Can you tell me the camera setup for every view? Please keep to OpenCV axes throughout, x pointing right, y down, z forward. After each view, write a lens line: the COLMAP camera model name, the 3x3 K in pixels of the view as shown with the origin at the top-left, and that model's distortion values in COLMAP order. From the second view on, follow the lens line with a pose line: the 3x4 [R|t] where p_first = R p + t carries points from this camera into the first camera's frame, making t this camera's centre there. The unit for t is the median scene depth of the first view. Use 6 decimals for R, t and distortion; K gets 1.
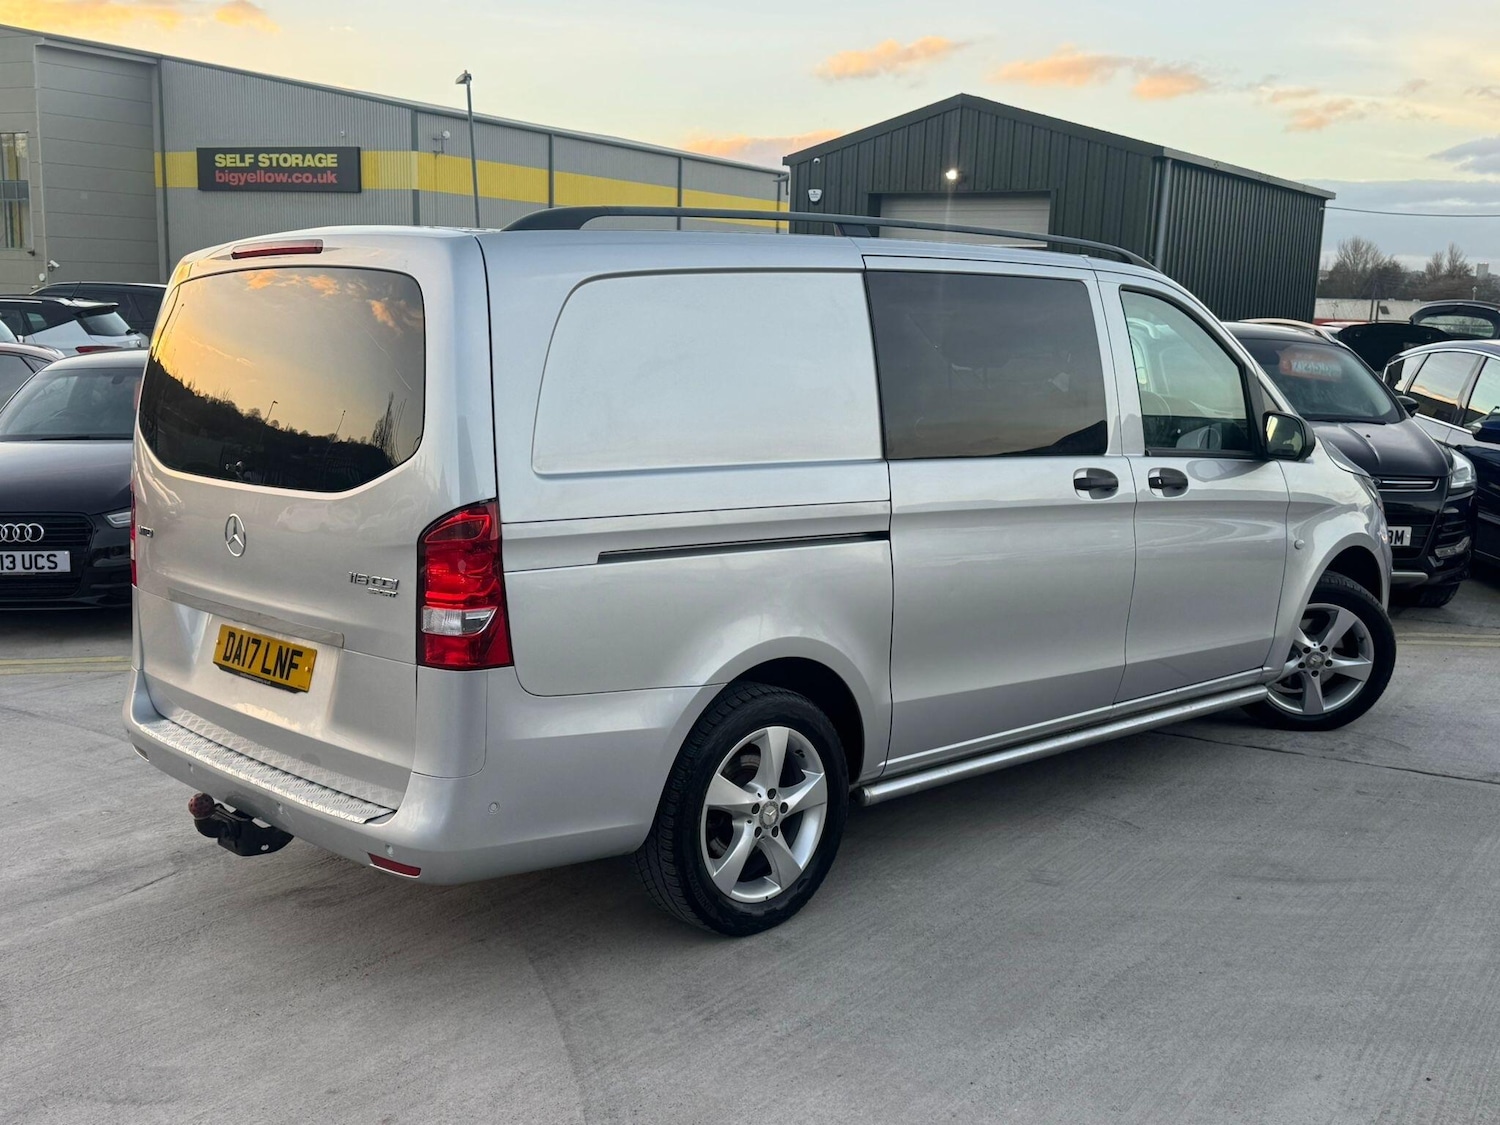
lens RADIAL K [[1500.8, 0, 750.0], [0, 1500.8, 562.5], [0, 0, 1]] dist [0.179262, -0.355446]
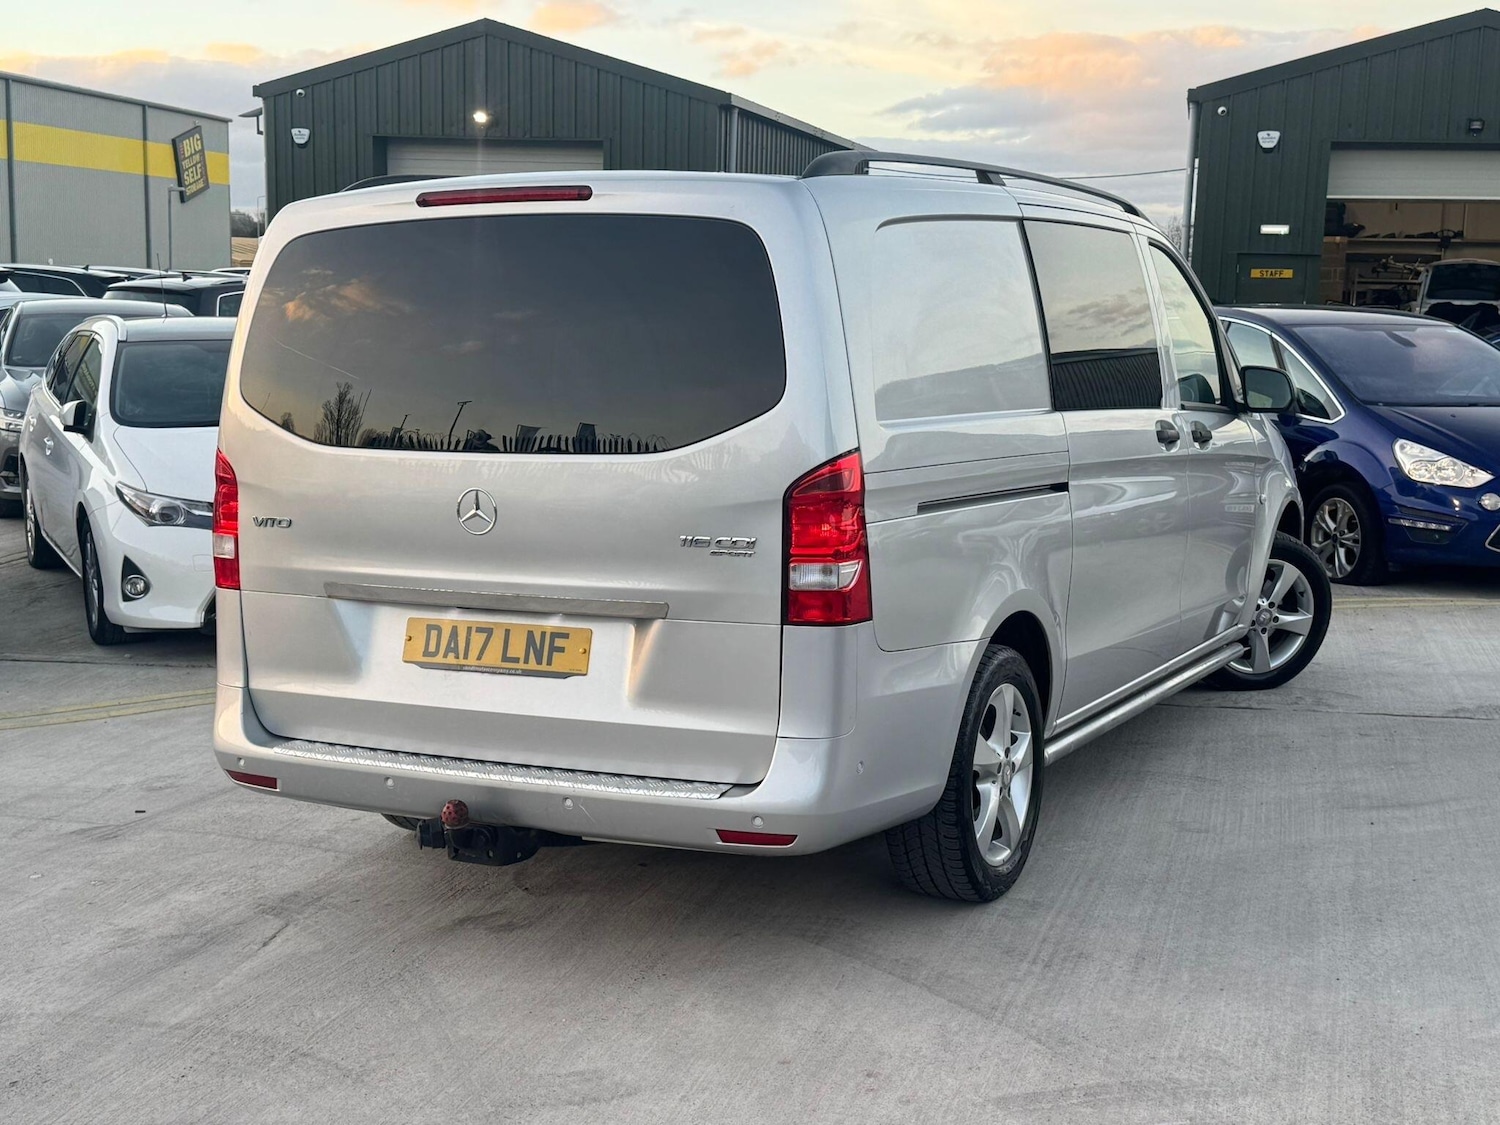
lens RADIAL K [[1899.0, 0, 753.6], [0, 1899.0, 569.4], [0, 0, 1]] dist [0.261539, -0.678698]
pose [[0.943531, -0.055707, 0.326568, -0.522977], [0.062047, 0.998032, -0.009019, 0.034915], [-0.325423, 0.028773, 0.945131, -0.117963]]
